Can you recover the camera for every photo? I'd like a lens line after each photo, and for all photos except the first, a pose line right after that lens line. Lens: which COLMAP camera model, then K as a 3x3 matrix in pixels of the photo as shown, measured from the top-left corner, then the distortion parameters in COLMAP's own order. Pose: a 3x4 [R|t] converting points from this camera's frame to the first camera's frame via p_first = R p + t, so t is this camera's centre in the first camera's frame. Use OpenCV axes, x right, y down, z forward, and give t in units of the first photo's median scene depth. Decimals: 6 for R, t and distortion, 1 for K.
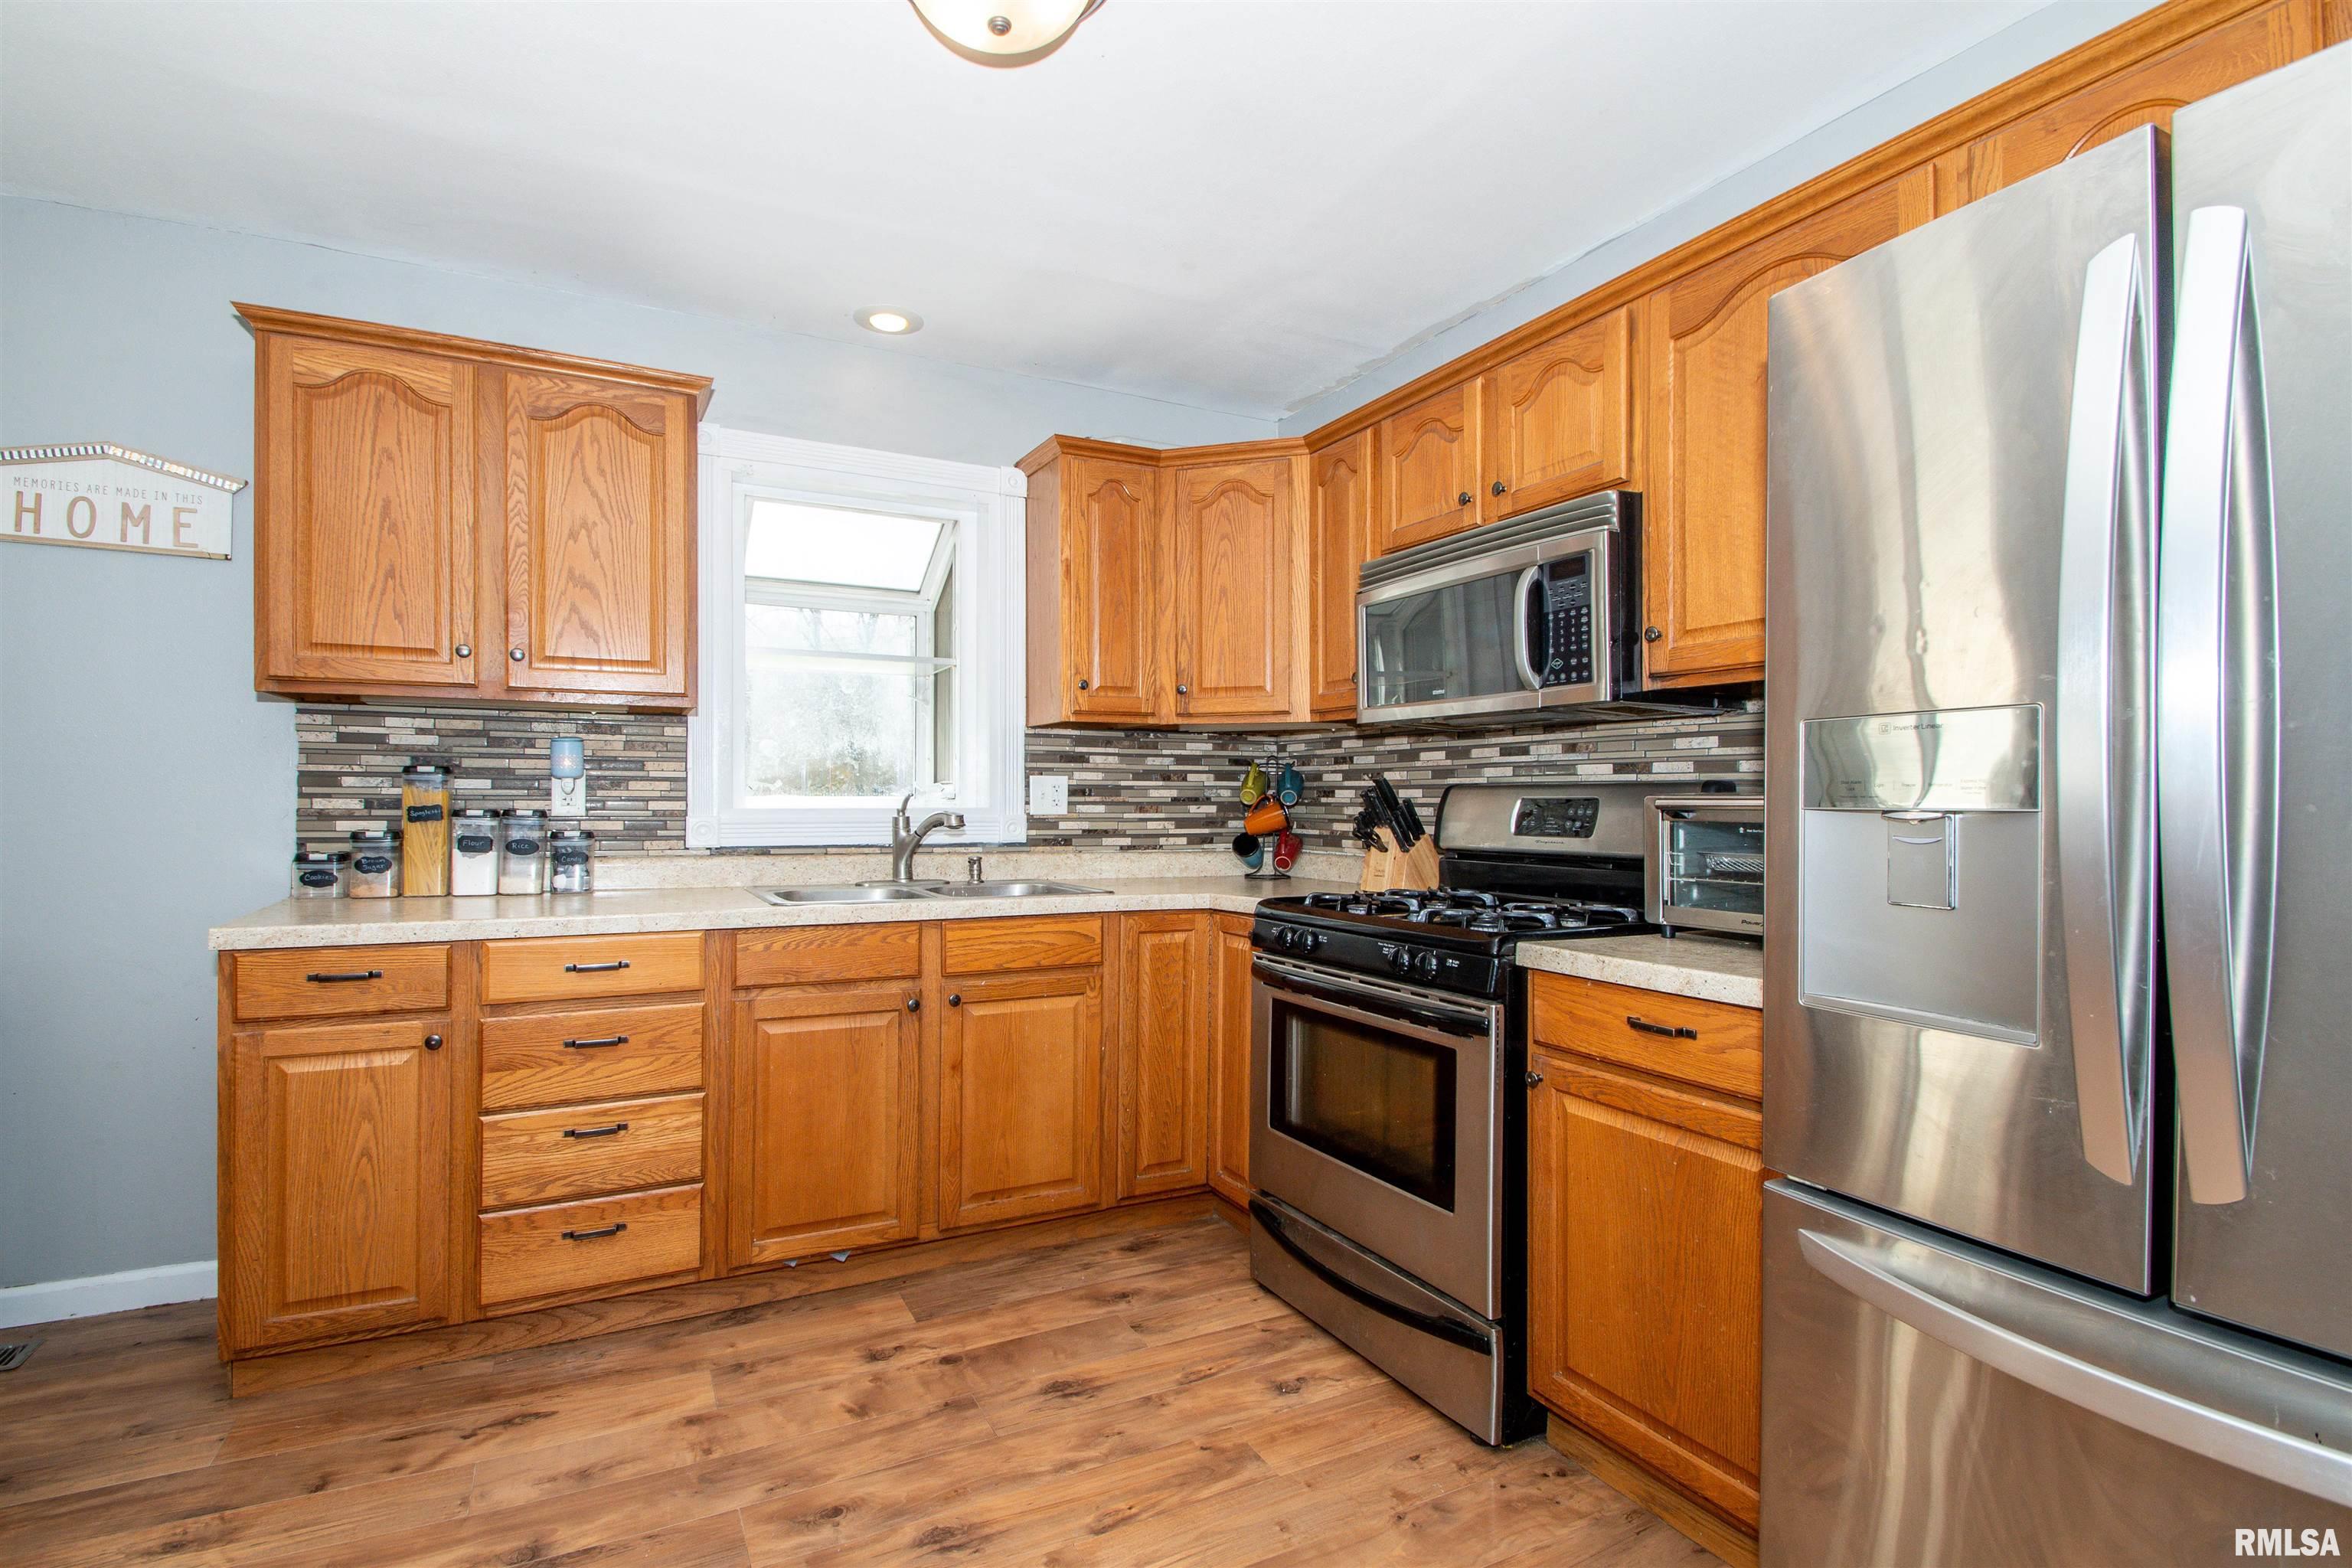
lens RADIAL K [[1078.8, 0, 1165.2], [0, 1078.8, 800.2], [0, 0, 1]] dist [0.013237, -0.013809]
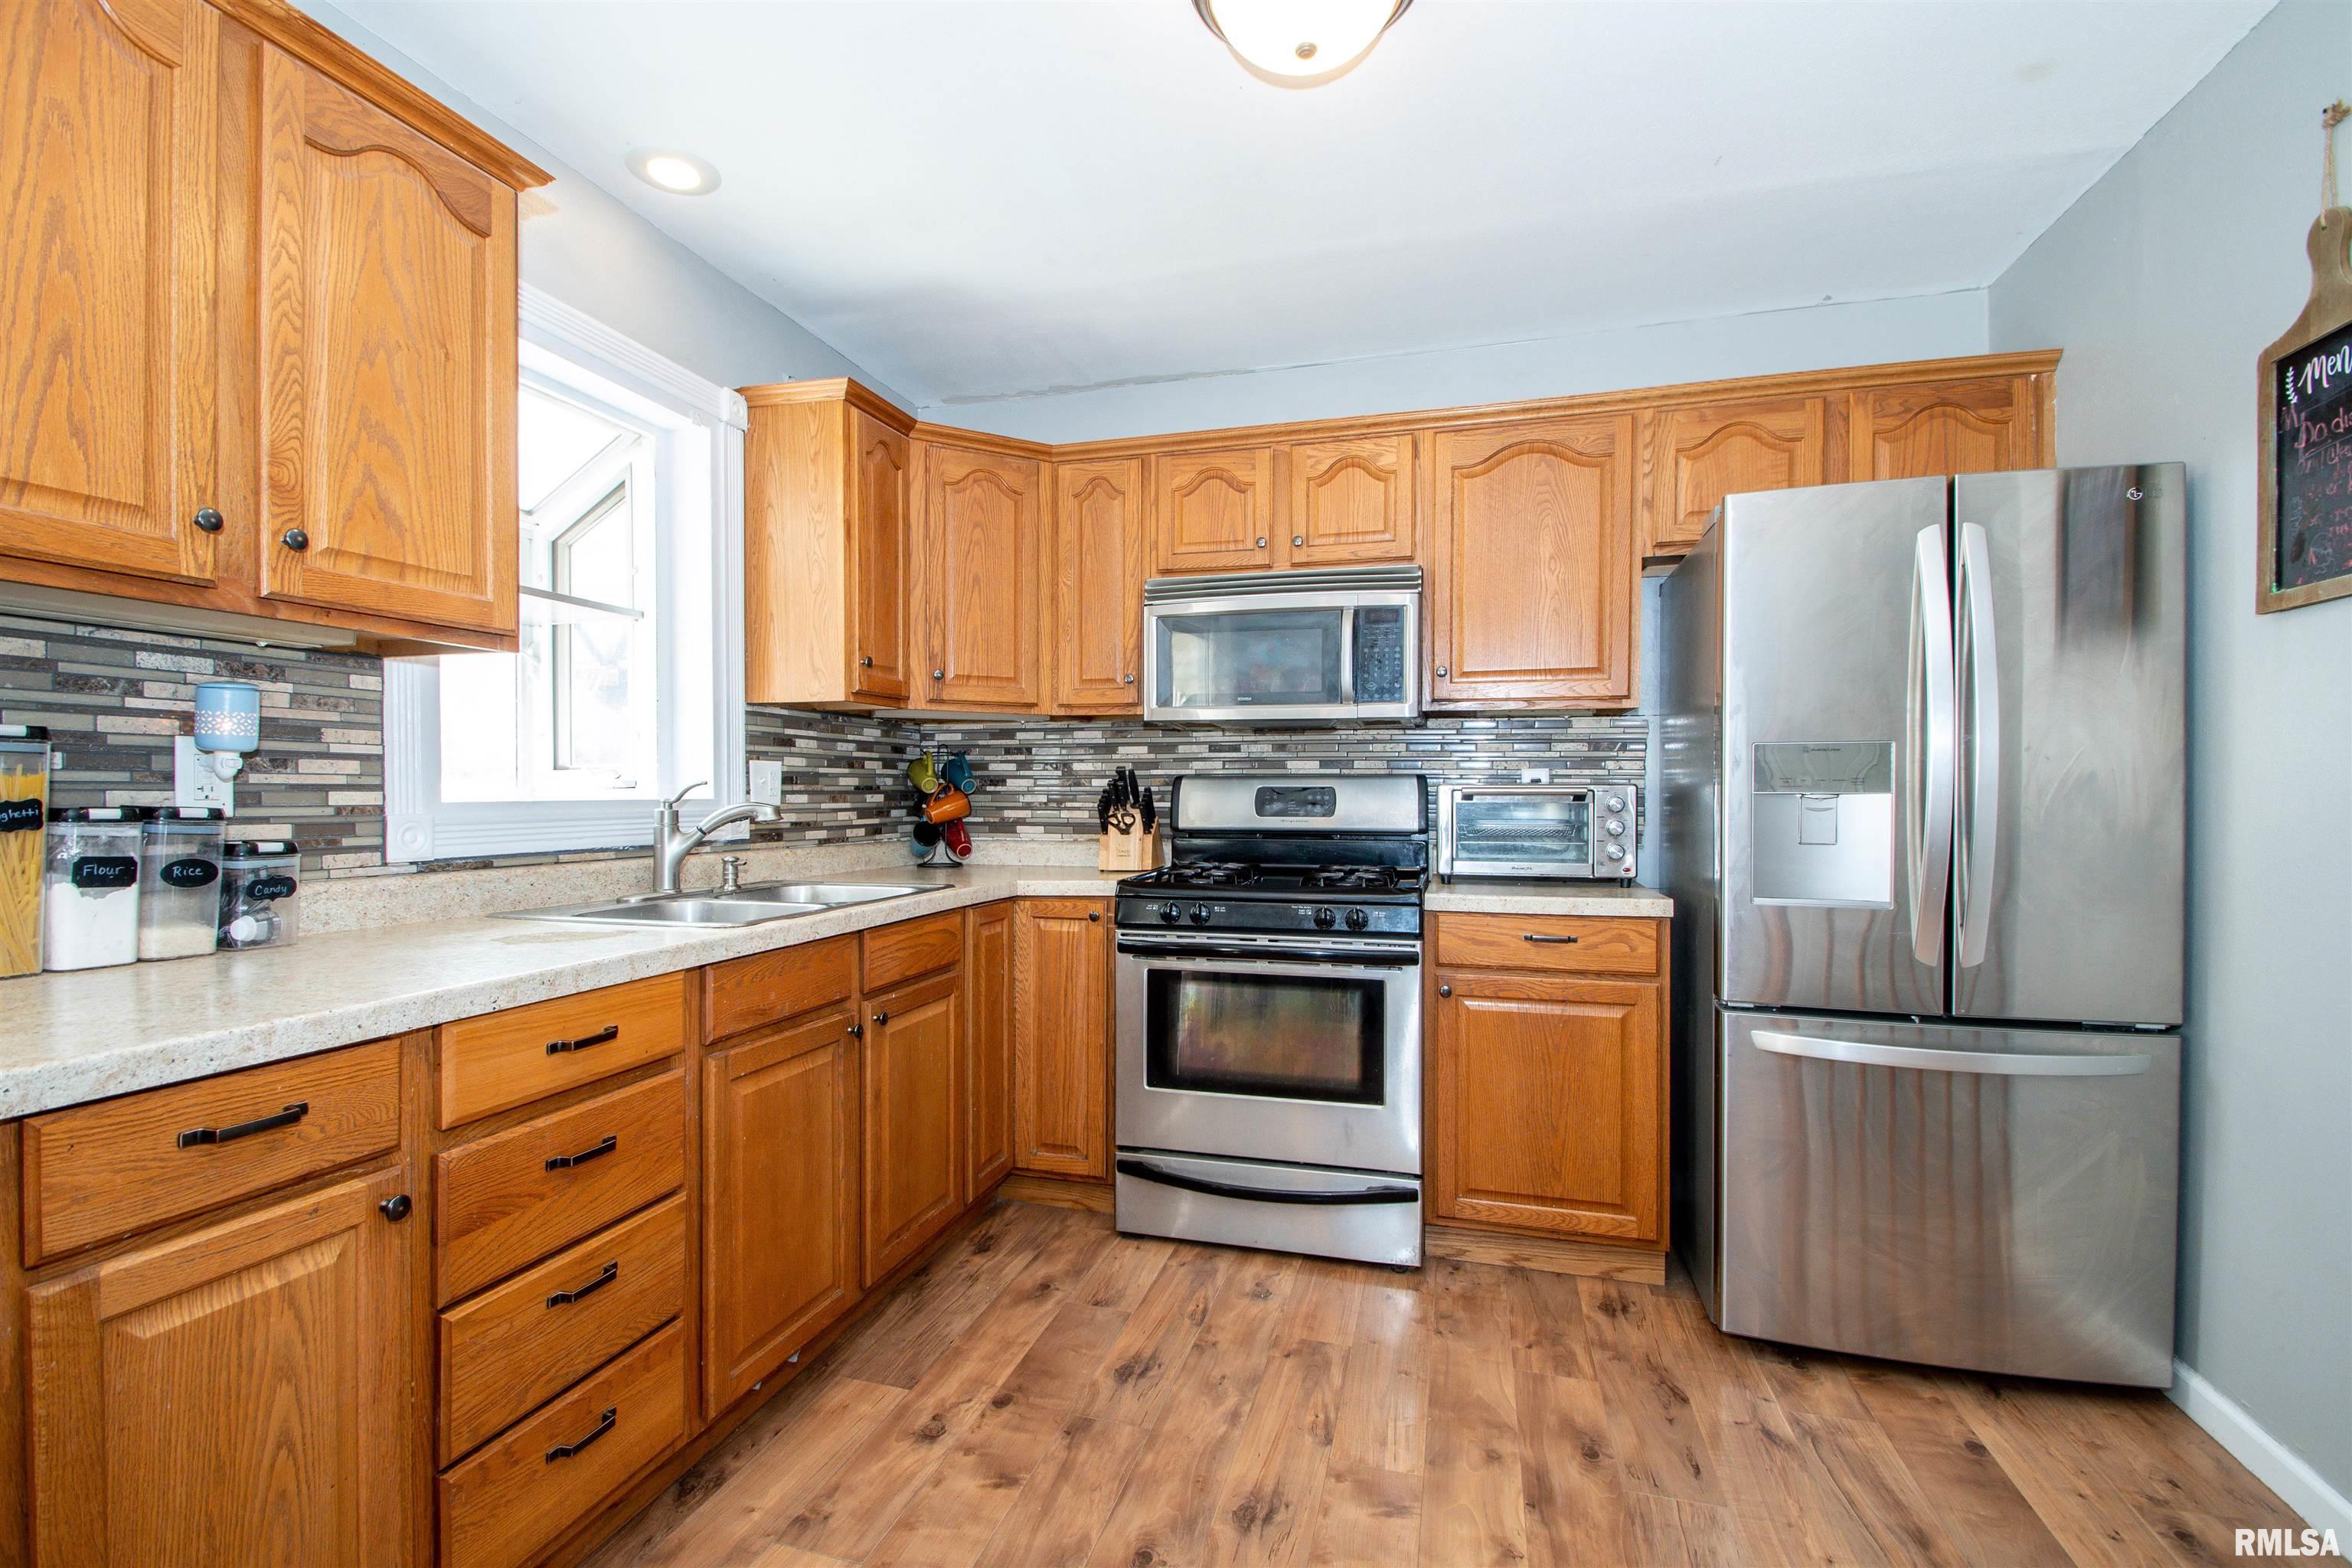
lens RADIAL K [[1078.8, 0, 1180.1], [0, 1078.8, 795.7], [0, 0, 1]] dist [0.013237, -0.013809]
pose [[0.669568, -0.005513, 0.742730, -0.697076], [-0.000506, 0.999969, 0.007878, -0.002074], [-0.742750, -0.005650, 0.669545, 0.251511]]
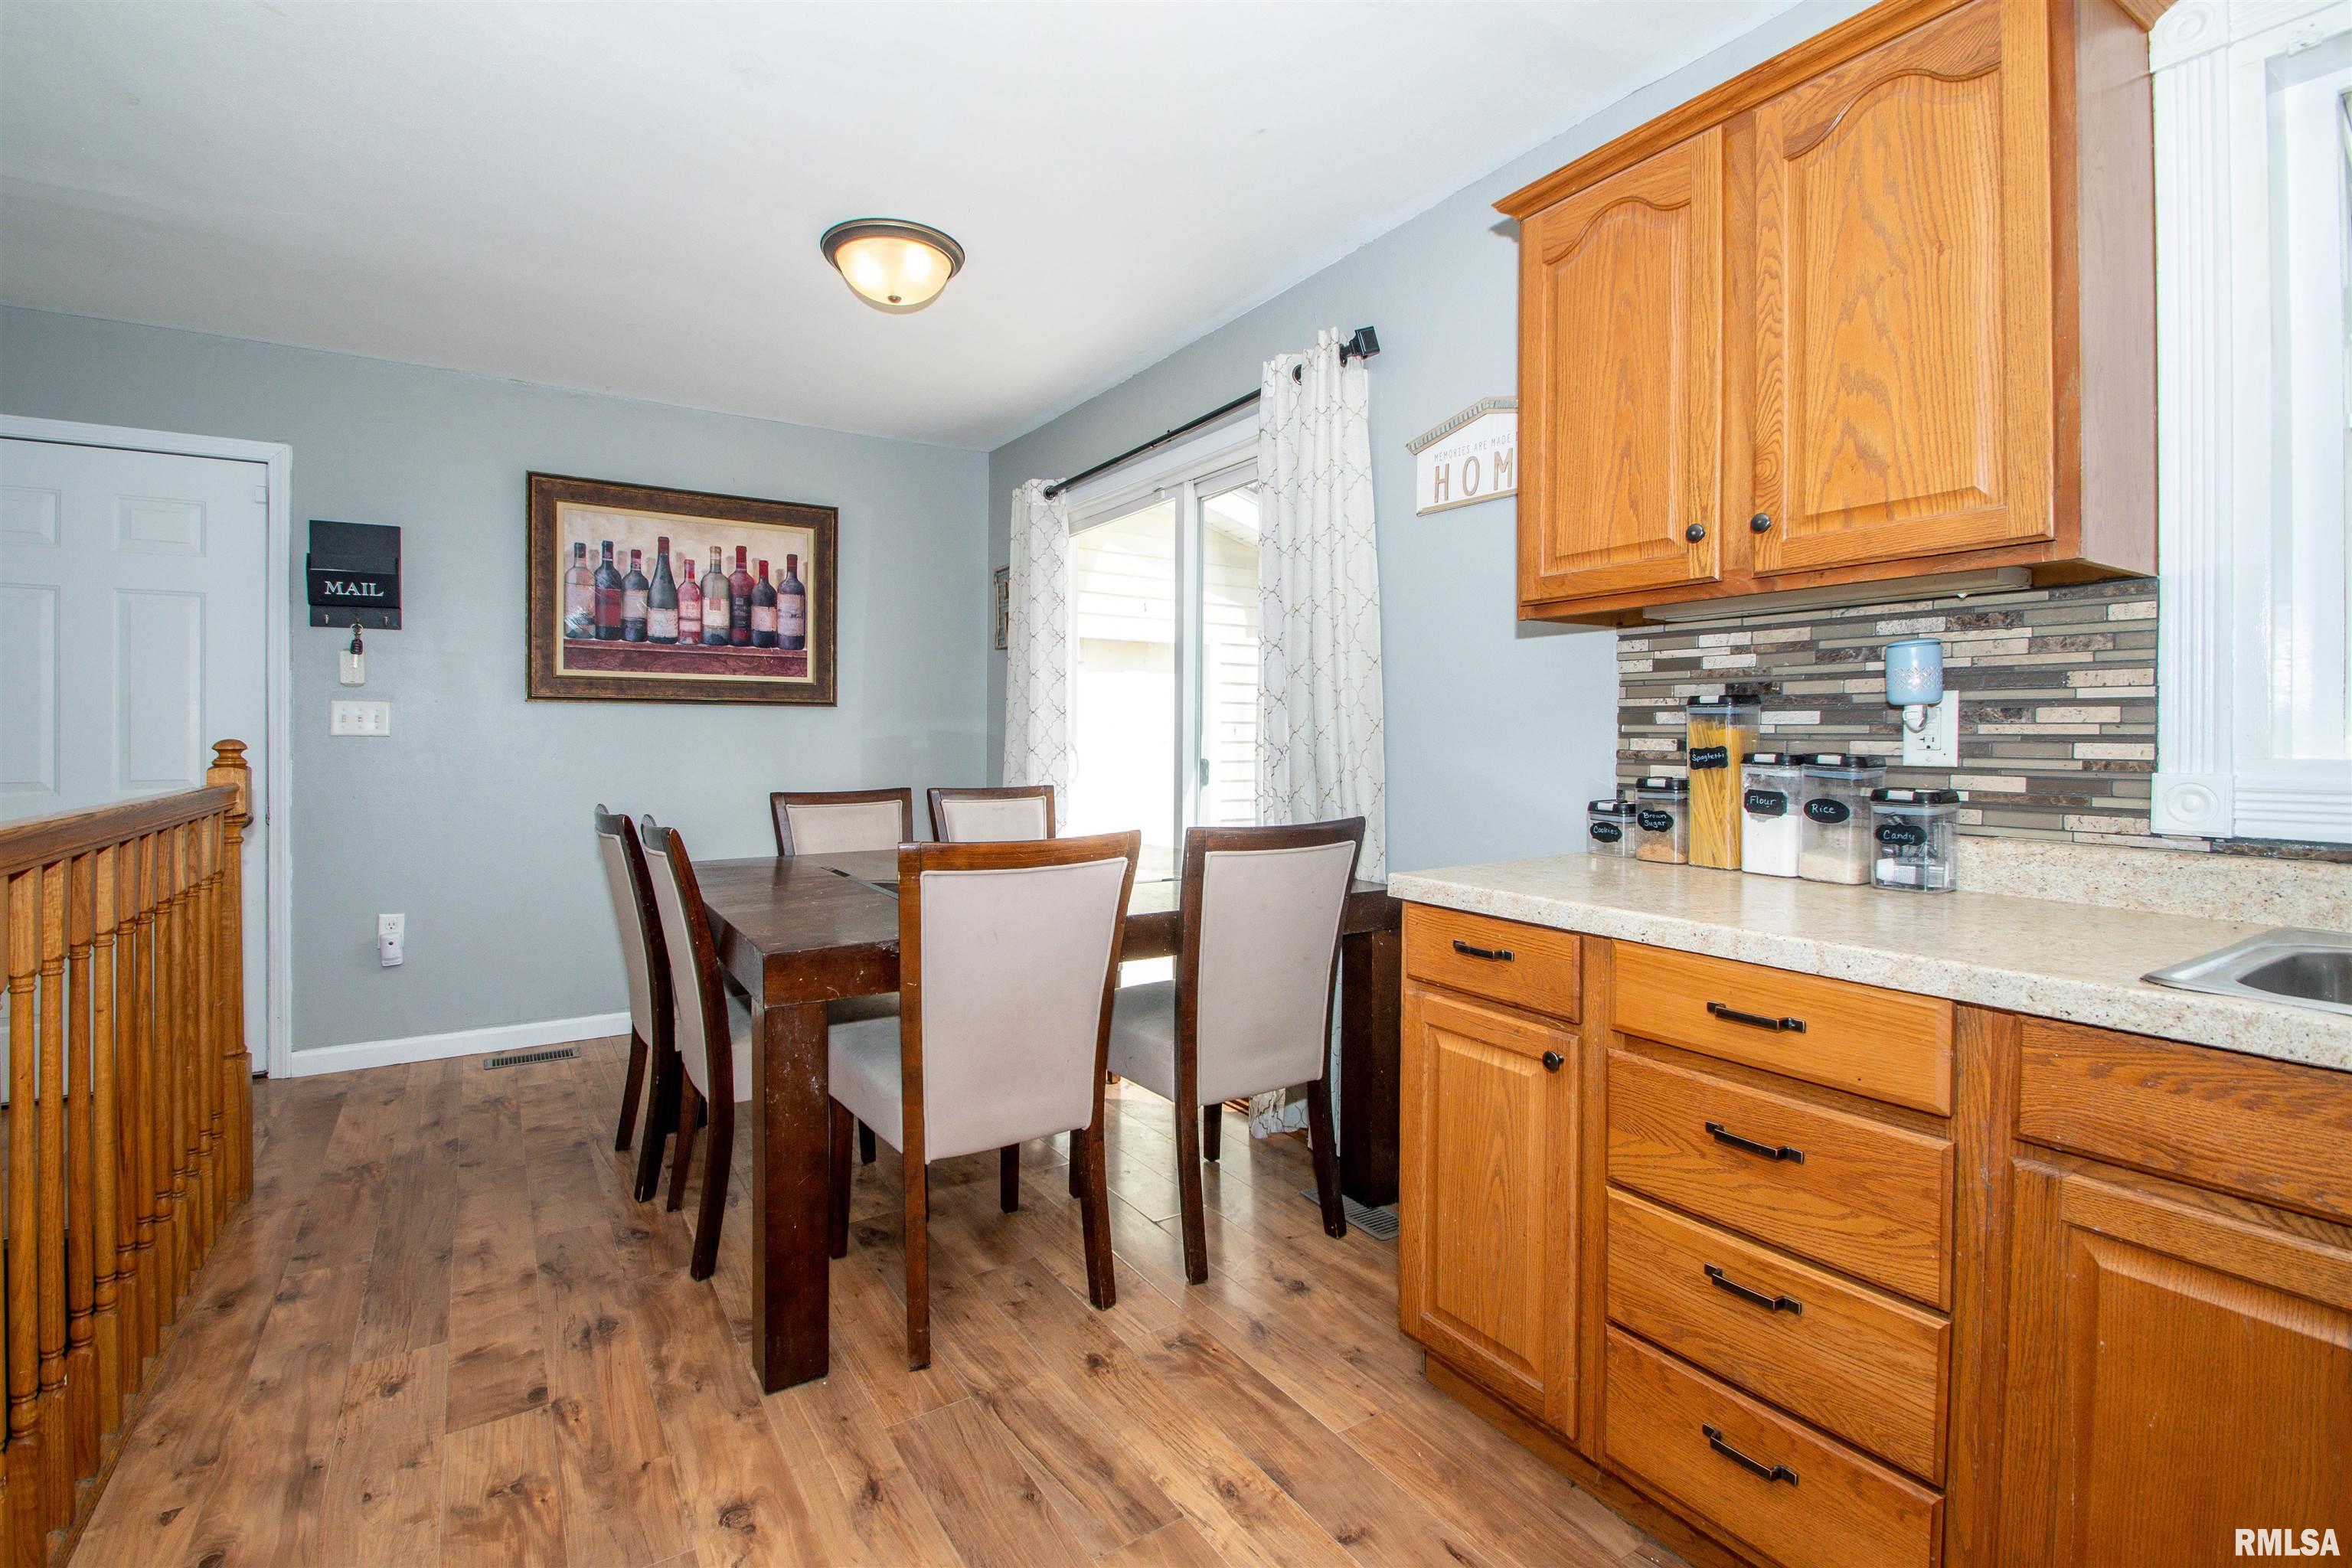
lens RADIAL K [[1078.8, 0, 1115.6], [0, 1078.8, 746.3], [0, 0, 1]] dist [0.013237, -0.013809]
pose [[0.068977, 0.005076, -0.997605, 0.041946], [-0.002861, 0.999984, 0.004890, 0.001636], [0.997614, 0.002517, 0.068991, 0.541770]]
